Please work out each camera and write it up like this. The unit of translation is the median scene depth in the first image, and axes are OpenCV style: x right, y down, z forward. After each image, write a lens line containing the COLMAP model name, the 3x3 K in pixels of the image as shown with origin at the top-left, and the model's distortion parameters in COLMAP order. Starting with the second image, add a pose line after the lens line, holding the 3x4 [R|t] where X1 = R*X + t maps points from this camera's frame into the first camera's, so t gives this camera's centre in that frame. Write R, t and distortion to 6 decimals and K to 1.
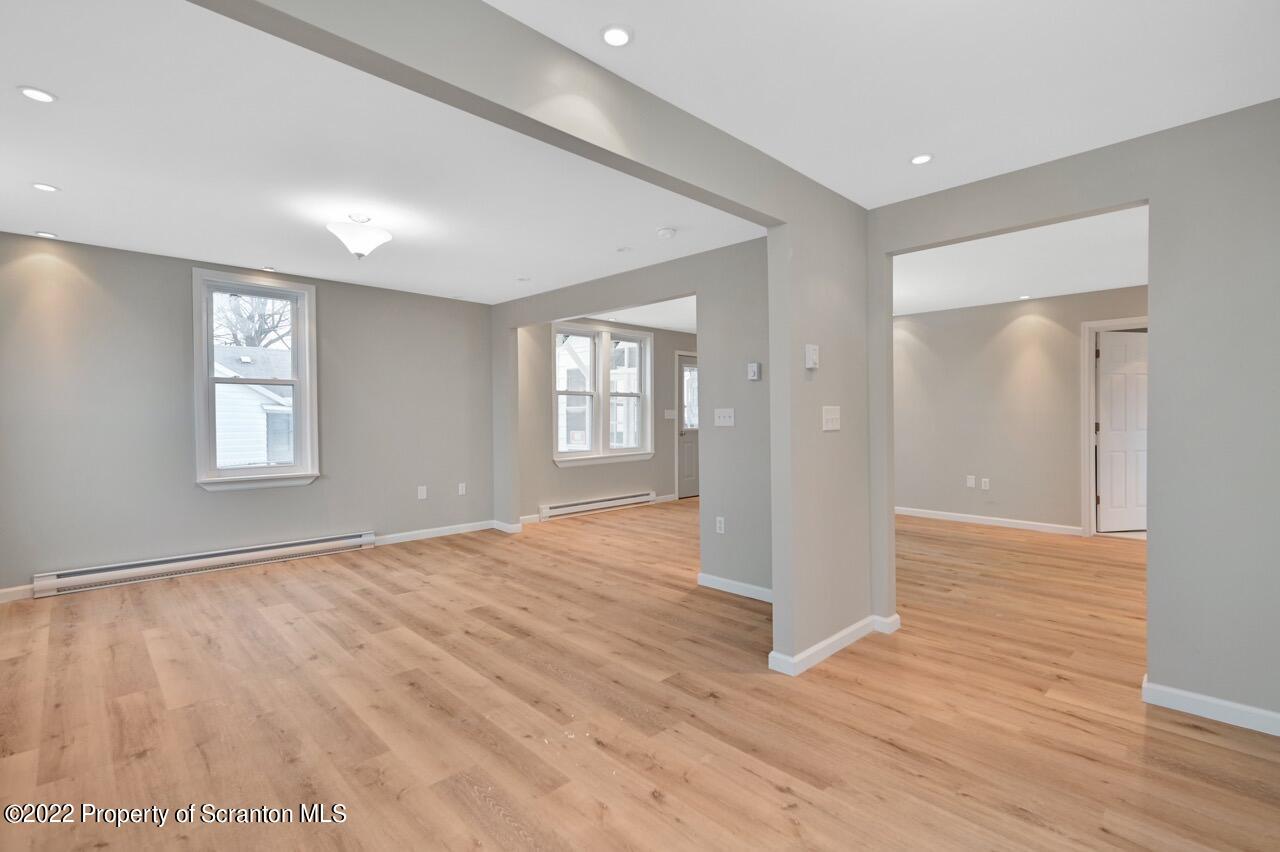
lens RADIAL K [[577.5, 0, 646.3], [0, 577.5, 424.6], [0, 0, 1]] dist [0.013714, 0.001237]
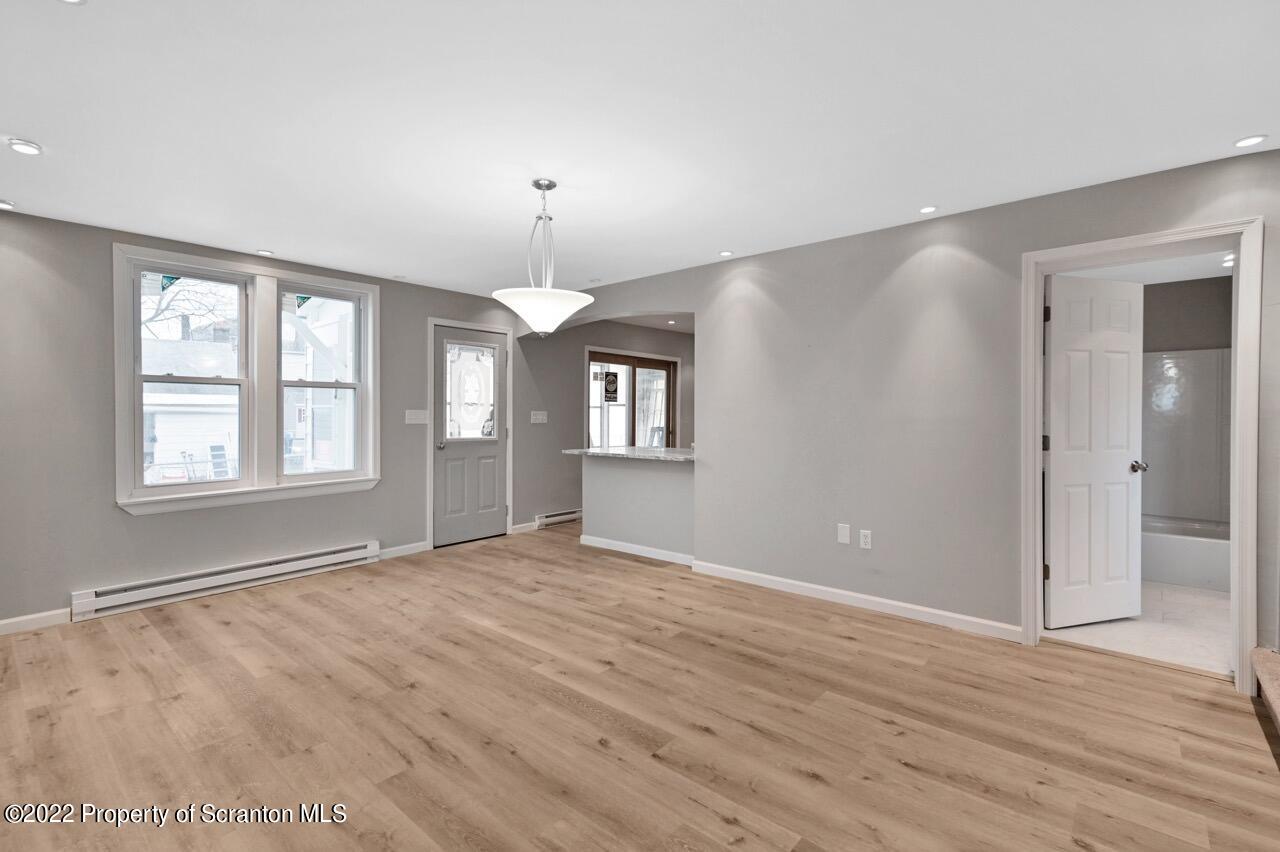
lens RADIAL K [[577.5, 0, 650.3], [0, 577.5, 432.8], [0, 0, 1]] dist [0.013714, 0.001237]
pose [[0.995595, 0.000636, 0.093754, 0.523261], [-0.002440, 0.999814, 0.019129, -0.029022], [-0.093724, -0.019273, 0.995412, 0.748234]]
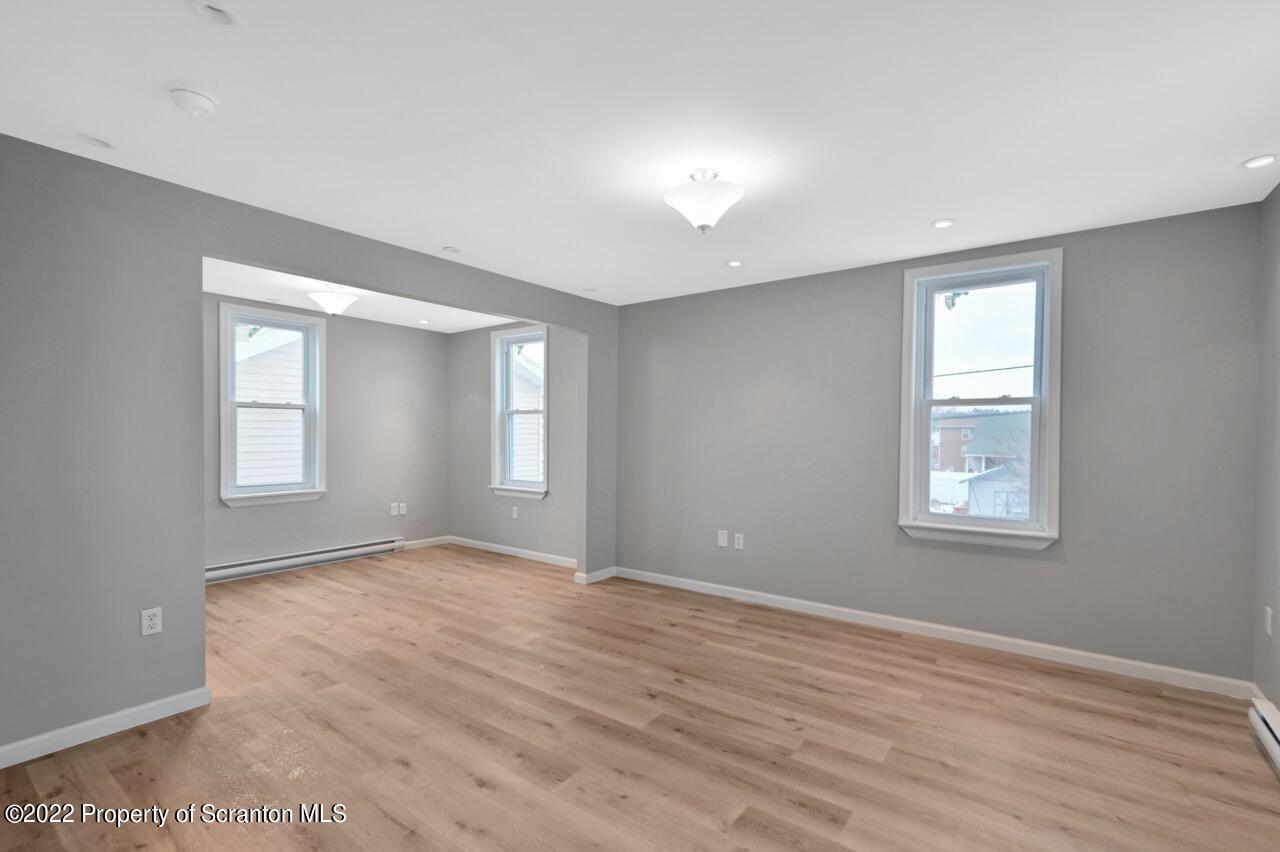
lens RADIAL K [[577.5, 0, 650.6], [0, 577.5, 456.9], [0, 0, 1]] dist [0.013714, 0.001237]
pose [[-0.987710, 0.004954, -0.156219, -0.284057], [-0.004991, 0.997988, 0.063201, -0.049834], [0.156218, 0.063204, -0.985698, 1.558722]]
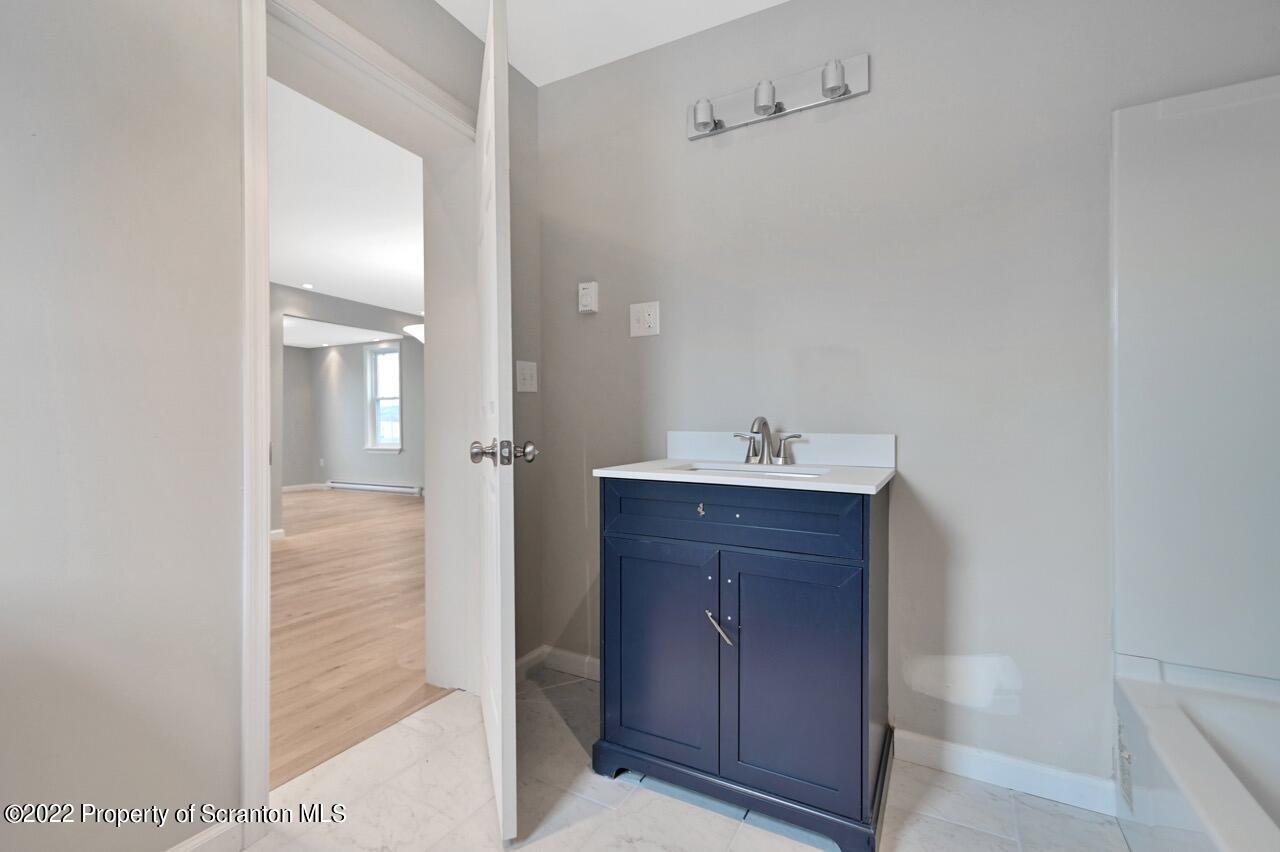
lens RADIAL K [[577.5, 0, 639.3], [0, 577.5, 431.8], [0, 0, 1]] dist [0.013714, 0.001237]
pose [[0.307975, 0.005848, -0.951377, 1.805683], [-0.008855, 0.999955, 0.003280, 0.028898], [0.951353, 0.007414, 0.308013, 1.555164]]
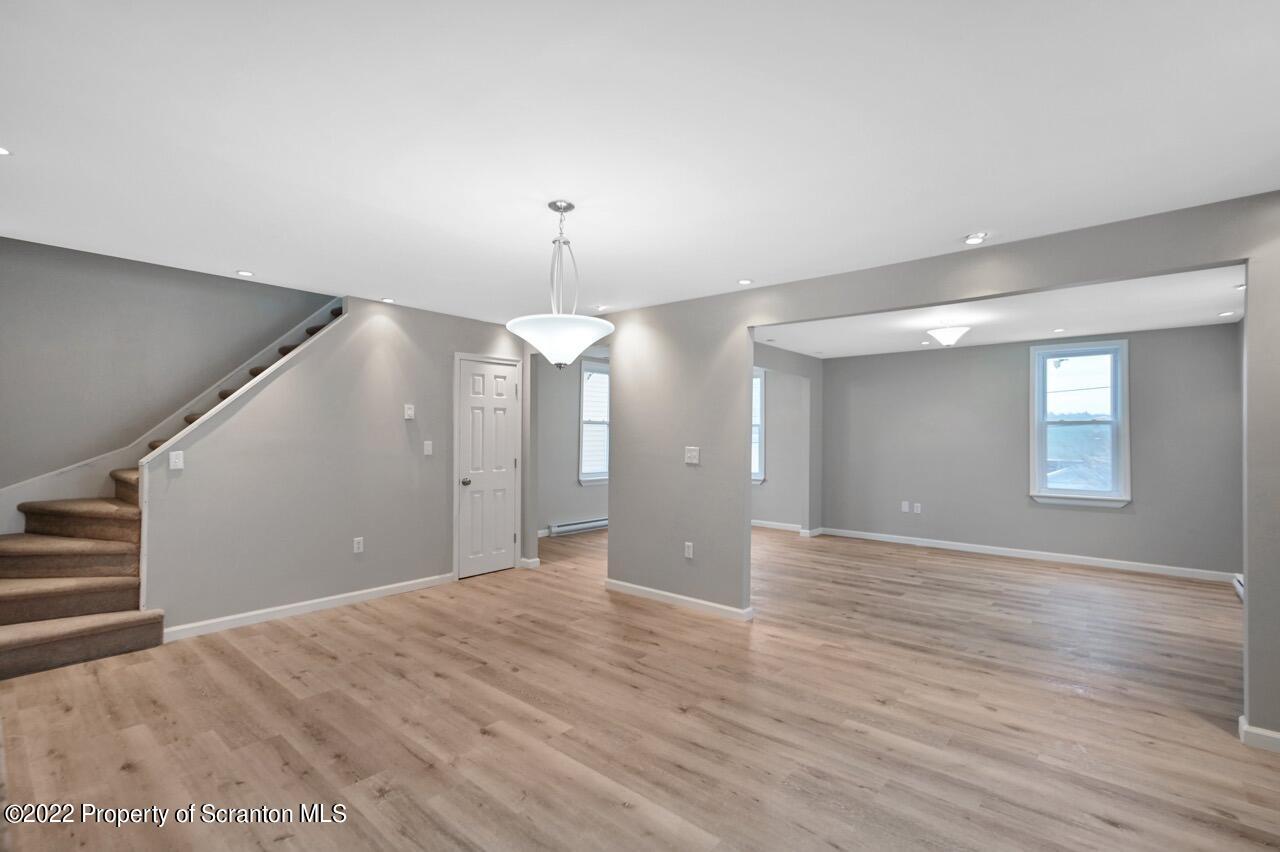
lens RADIAL K [[577.5, 0, 647.1], [0, 577.5, 438.2], [0, 0, 1]] dist [0.013714, 0.001237]
pose [[-0.996068, -0.001923, -0.088571, 0.409545], [-0.003768, 0.999779, 0.020670, -0.069164], [0.088511, 0.020922, -0.995855, 2.245456]]
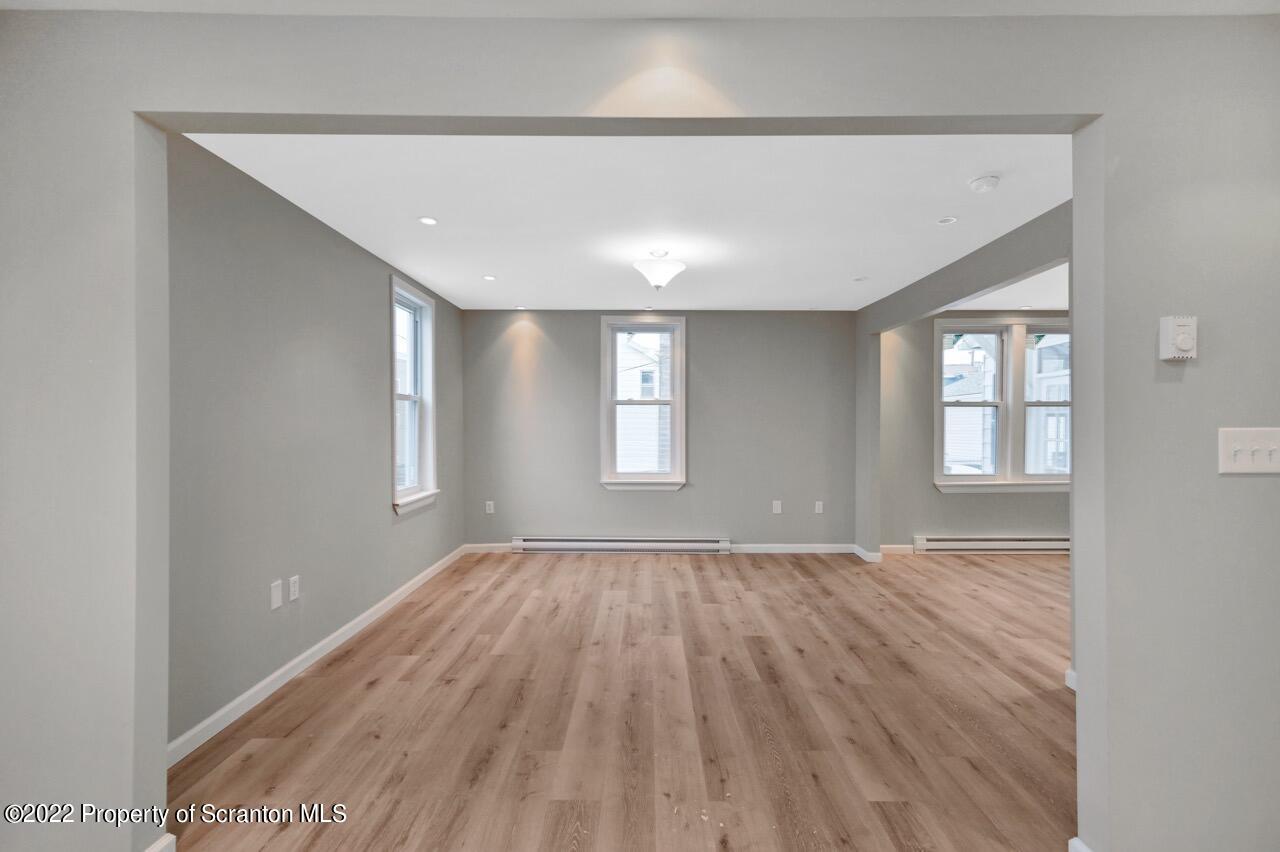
lens RADIAL K [[577.5, 0, 659.8], [0, 577.5, 429.4], [0, 0, 1]] dist [0.013714, 0.001237]
pose [[0.725003, 0.006974, -0.688711, 0.240371], [-0.013864, 0.999894, -0.004470, -0.016020], [0.688607, 0.012789, 0.725022, 0.195235]]
